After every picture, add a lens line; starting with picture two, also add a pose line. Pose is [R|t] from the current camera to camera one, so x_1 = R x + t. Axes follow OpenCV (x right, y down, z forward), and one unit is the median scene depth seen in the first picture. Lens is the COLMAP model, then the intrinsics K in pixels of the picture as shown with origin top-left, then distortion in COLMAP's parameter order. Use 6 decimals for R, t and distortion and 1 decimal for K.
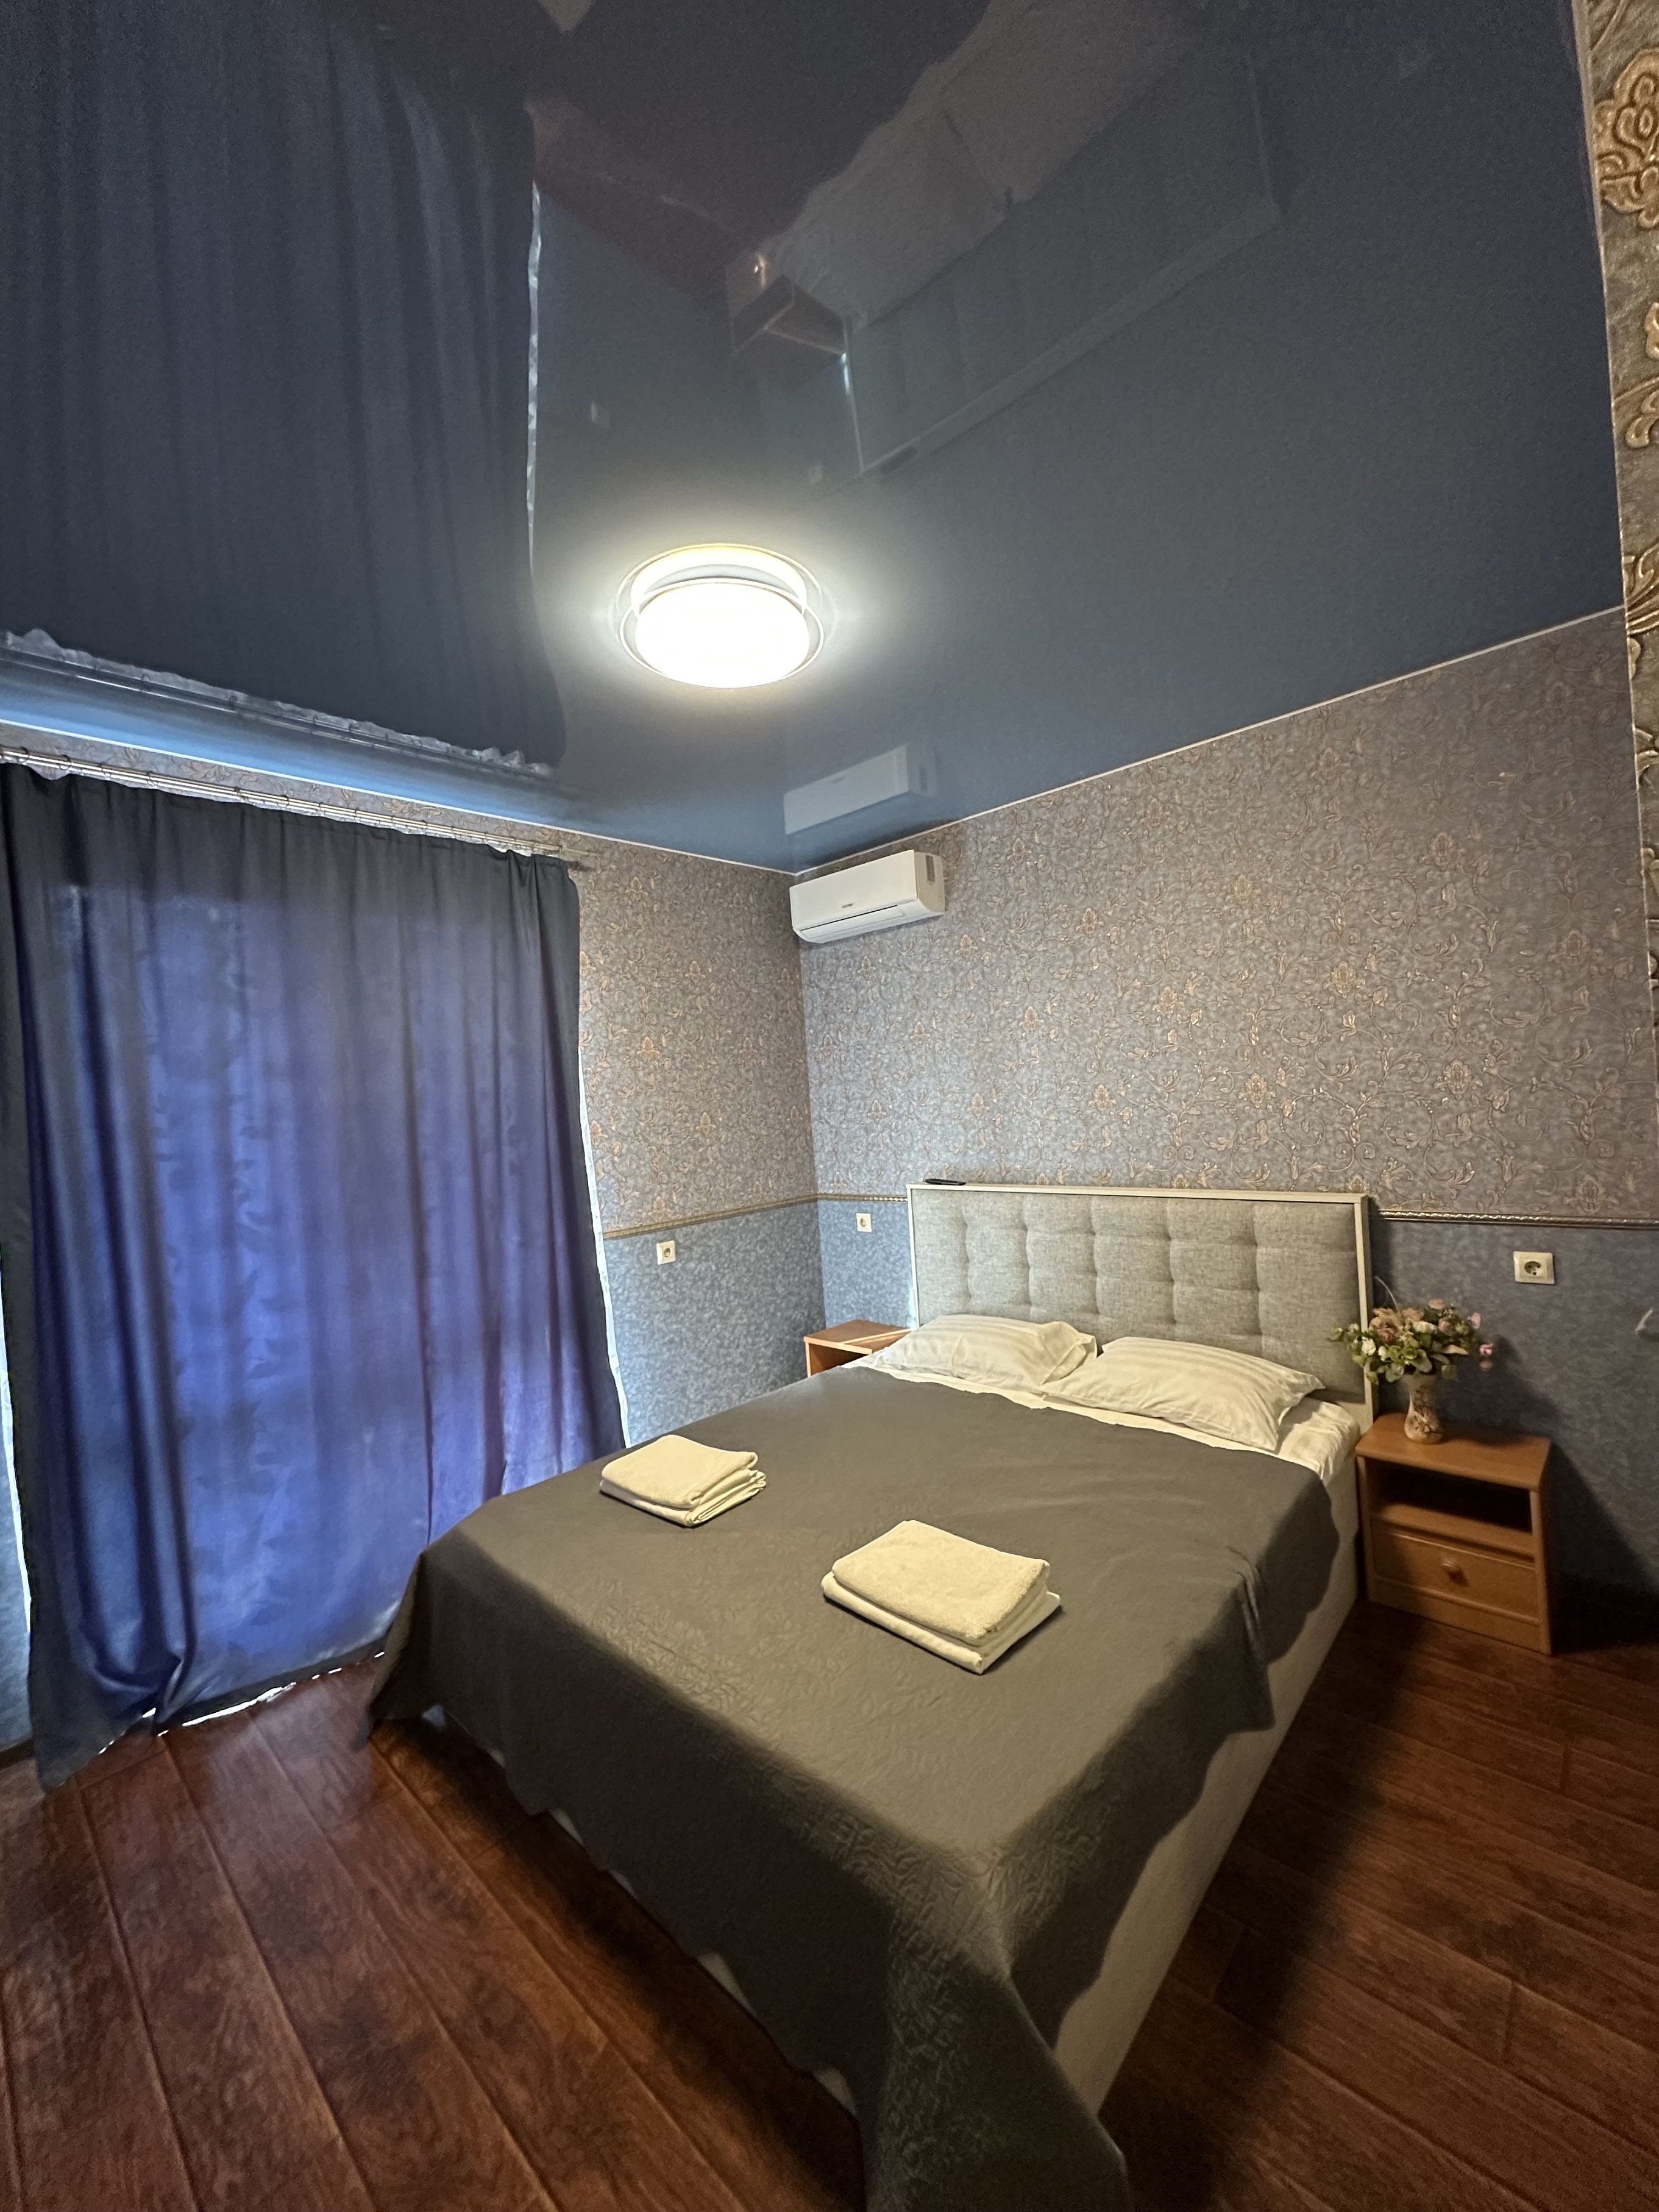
lens RADIAL K [[877.1, 0, 829.5], [0, 877.1, 1106.0], [0, 0, 1]] dist [-0.004061, 0.000575]
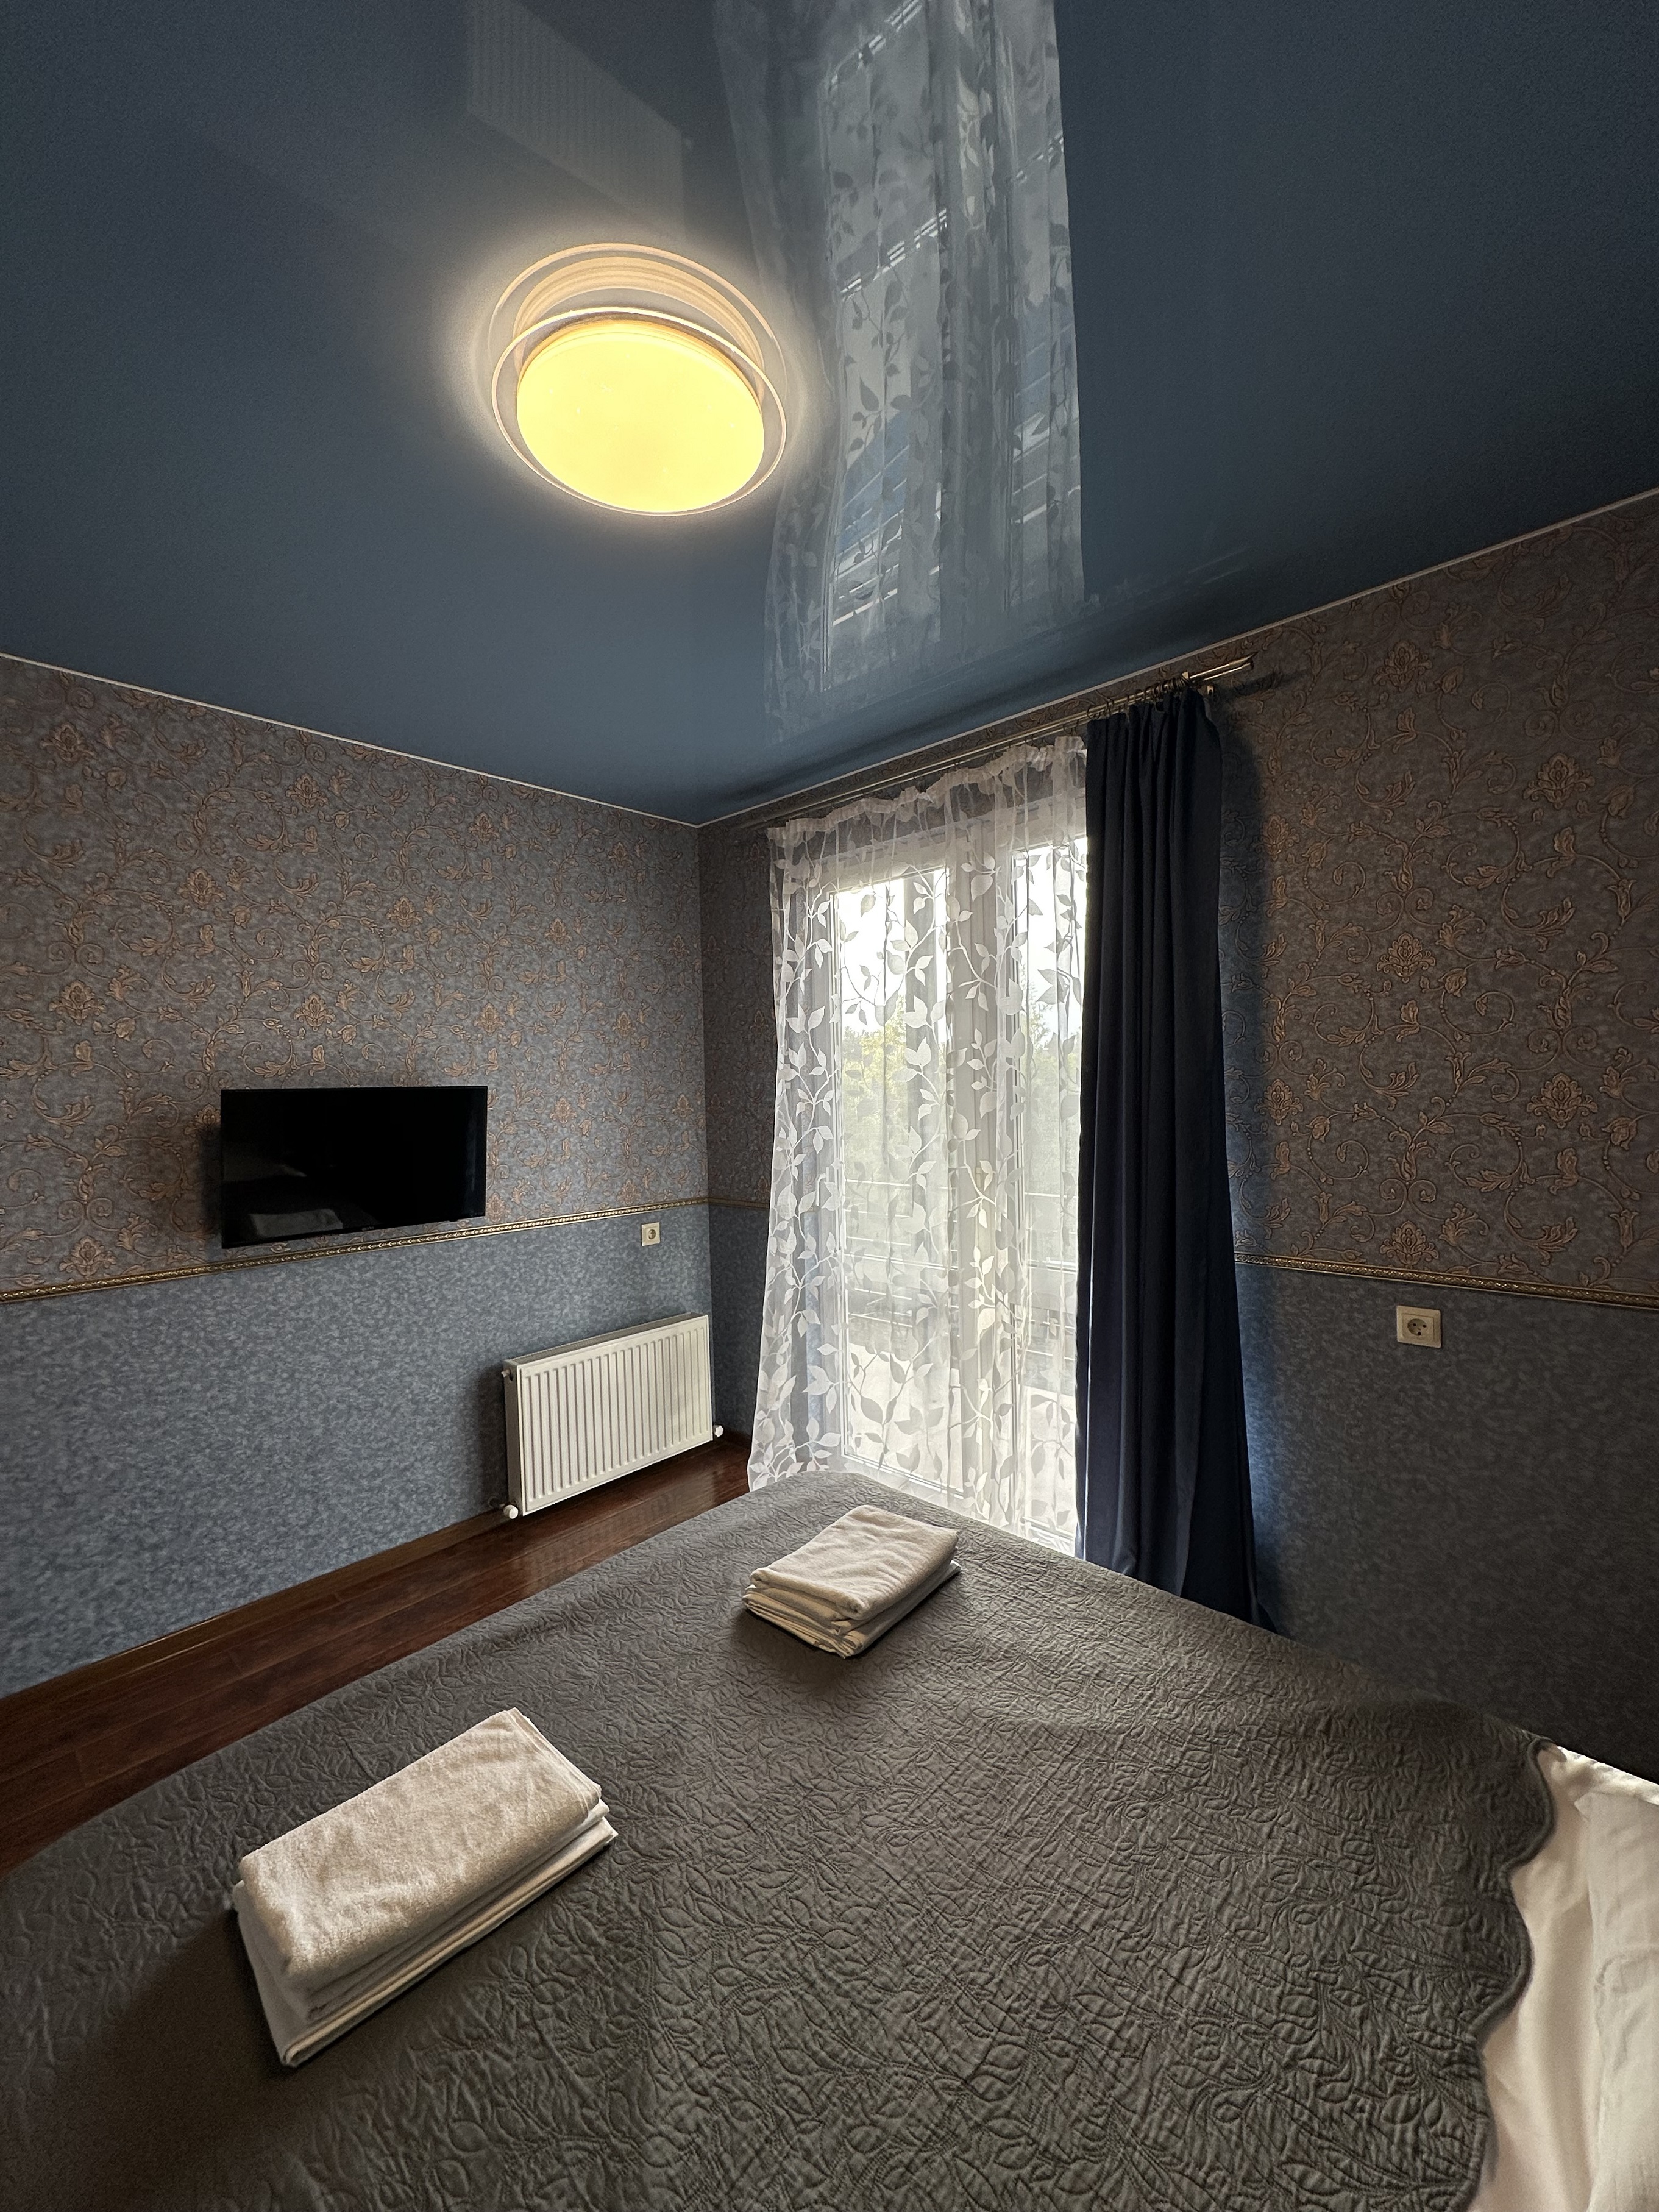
lens RADIAL K [[869.1, 0, 829.5], [0, 869.1, 1106.0], [0, 0, 1]] dist [-0.053982, 0.007957]
pose [[-0.002339, 0.077899, -0.996958, 0.378060], [0.003176, 0.996957, 0.077892, -0.015144], [0.999992, -0.002984, -0.002579, 0.719105]]
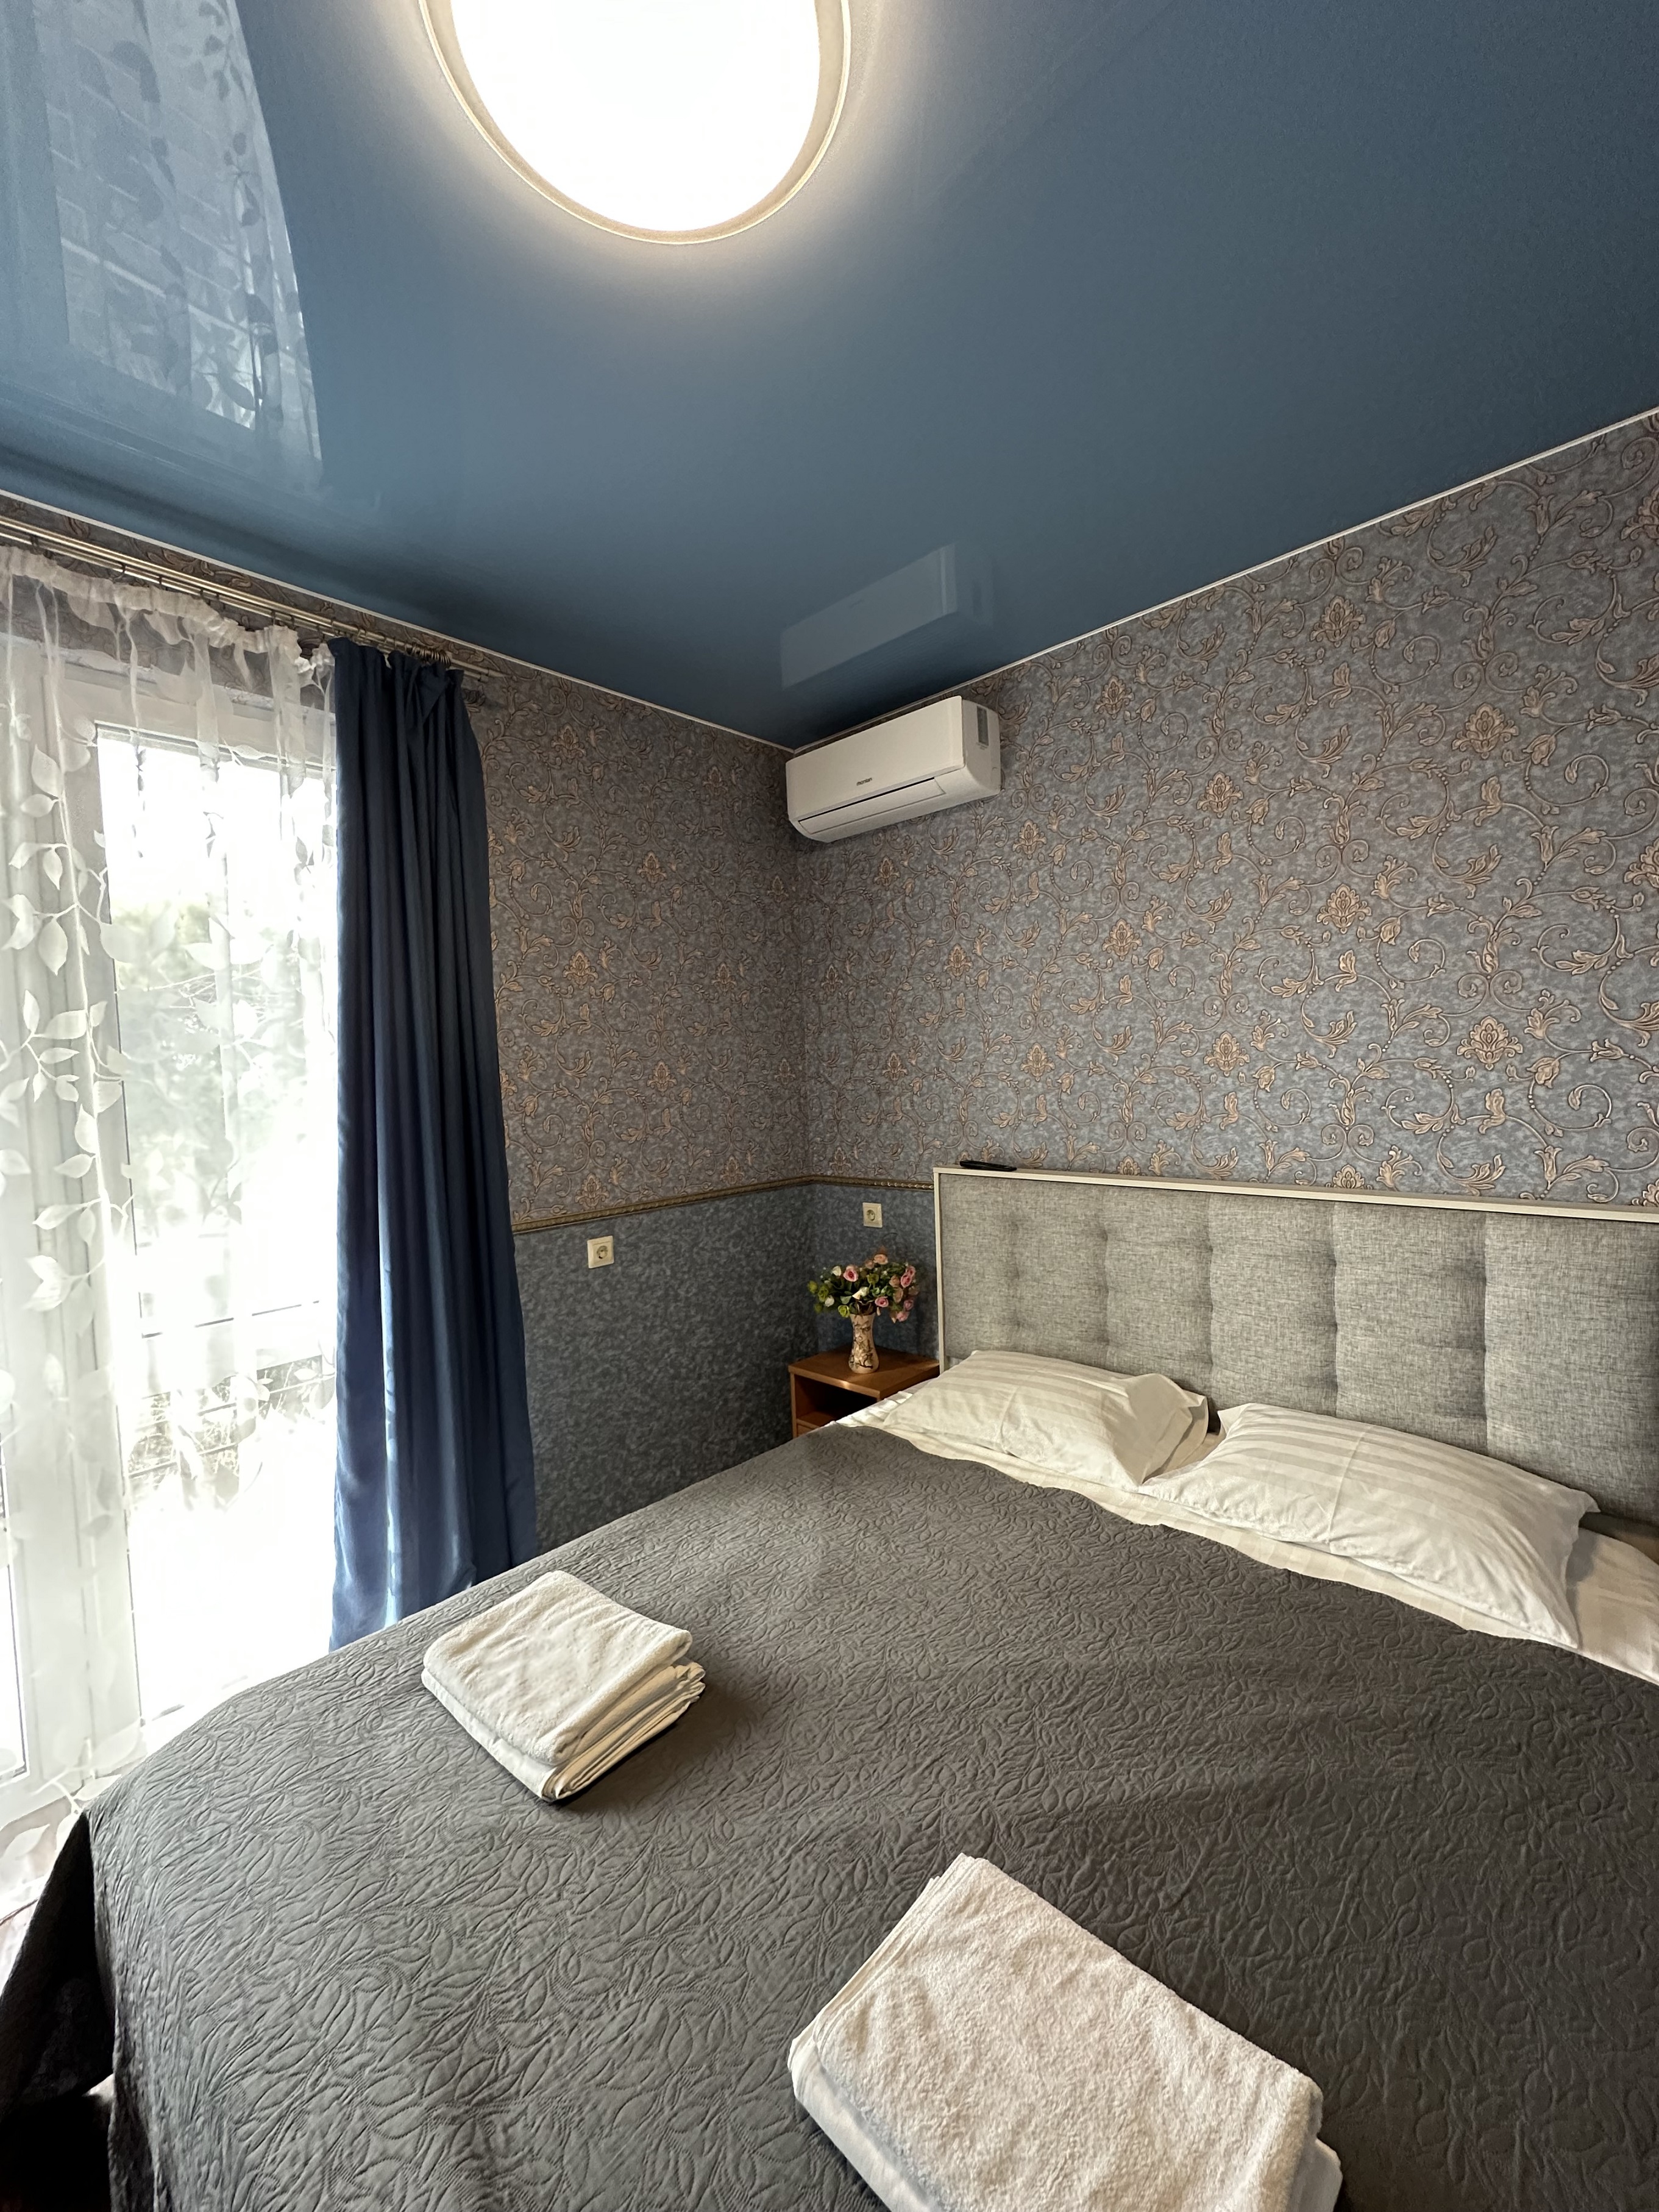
lens RADIAL K [[877.1, 0, 829.5], [0, 877.1, 1106.0], [0, 0, 1]] dist [-0.004061, 0.000575]
pose [[0.999591, 0.028564, 0.001234, -0.001464], [-0.028589, 0.999060, 0.032591, 0.019755], [-0.000302, -0.032613, 0.999468, 0.317553]]
